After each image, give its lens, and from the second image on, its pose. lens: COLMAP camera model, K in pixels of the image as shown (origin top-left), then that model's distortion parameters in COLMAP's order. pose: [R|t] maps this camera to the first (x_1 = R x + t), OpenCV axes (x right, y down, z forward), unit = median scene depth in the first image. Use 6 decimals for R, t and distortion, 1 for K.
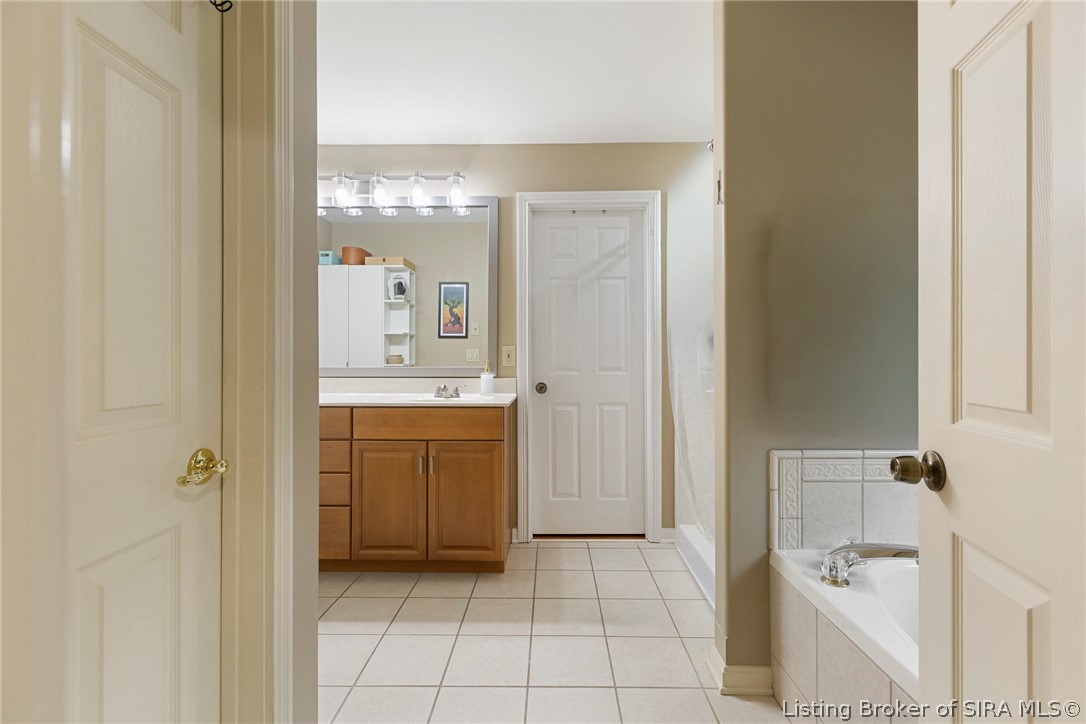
lens RADIAL K [[485.1, 0, 544.7], [0, 485.1, 358.3], [0, 0, 1]] dist [-0.001401, -0.000134]
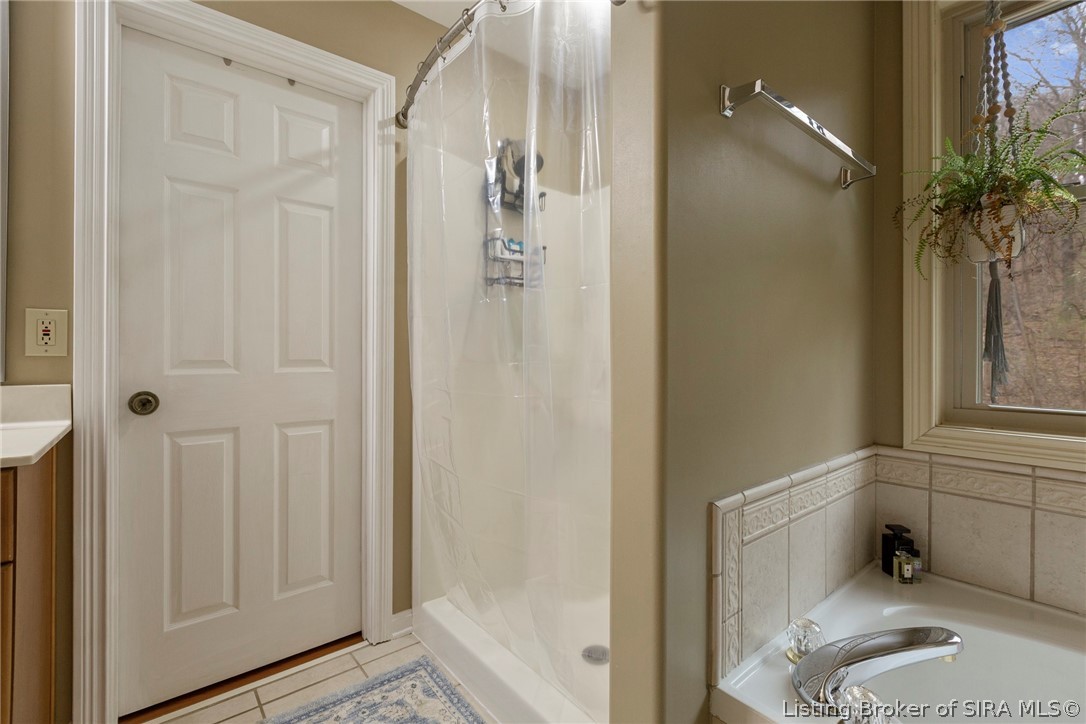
lens RADIAL K [[480.3, 0, 543.0], [0, 480.3, 356.3], [0, 0, 1]] dist [-0.000714, -0.000395]
pose [[0.761538, 0.005720, 0.648095, -0.014652], [-0.003644, 0.999983, -0.004544, 0.015951], [-0.648110, 0.001099, 0.761546, 0.388348]]
